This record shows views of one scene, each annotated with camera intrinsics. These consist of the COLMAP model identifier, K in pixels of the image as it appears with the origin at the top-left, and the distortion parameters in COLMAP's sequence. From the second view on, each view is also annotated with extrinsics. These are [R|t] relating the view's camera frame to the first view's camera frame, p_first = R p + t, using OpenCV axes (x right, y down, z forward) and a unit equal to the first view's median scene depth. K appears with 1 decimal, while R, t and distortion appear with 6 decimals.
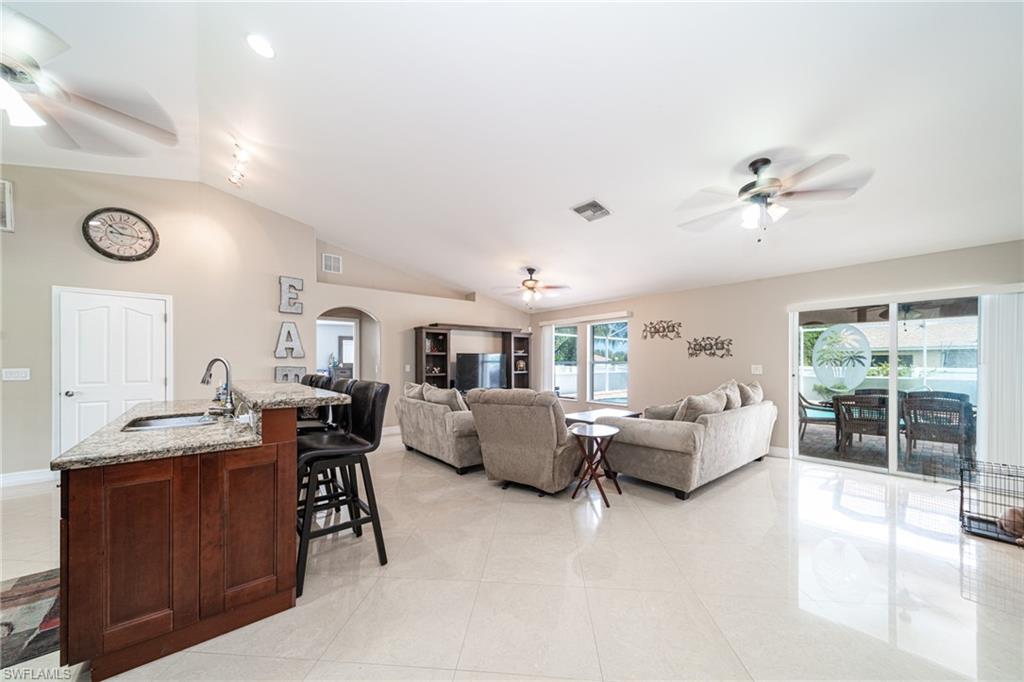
lens RADIAL K [[358.8, 0, 511.1], [0, 358.8, 361.8], [0, 0, 1]] dist [0.005187, -0.000117]
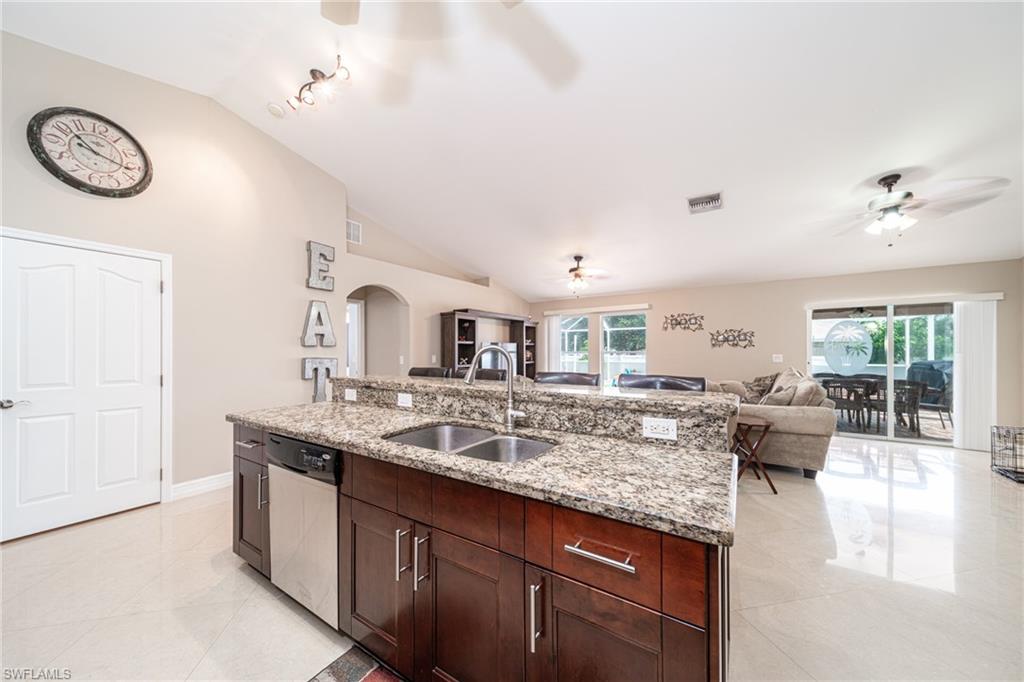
lens RADIAL K [[357.3, 0, 512.3], [0, 357.3, 349.6], [0, 0, 1]] dist [0.006402, 0.000023]
pose [[0.958201, 0.001411, 0.286094, -0.434933], [0.000498, 0.999978, -0.006599, 0.000666], [-0.286097, 0.006465, 0.958179, 0.137626]]
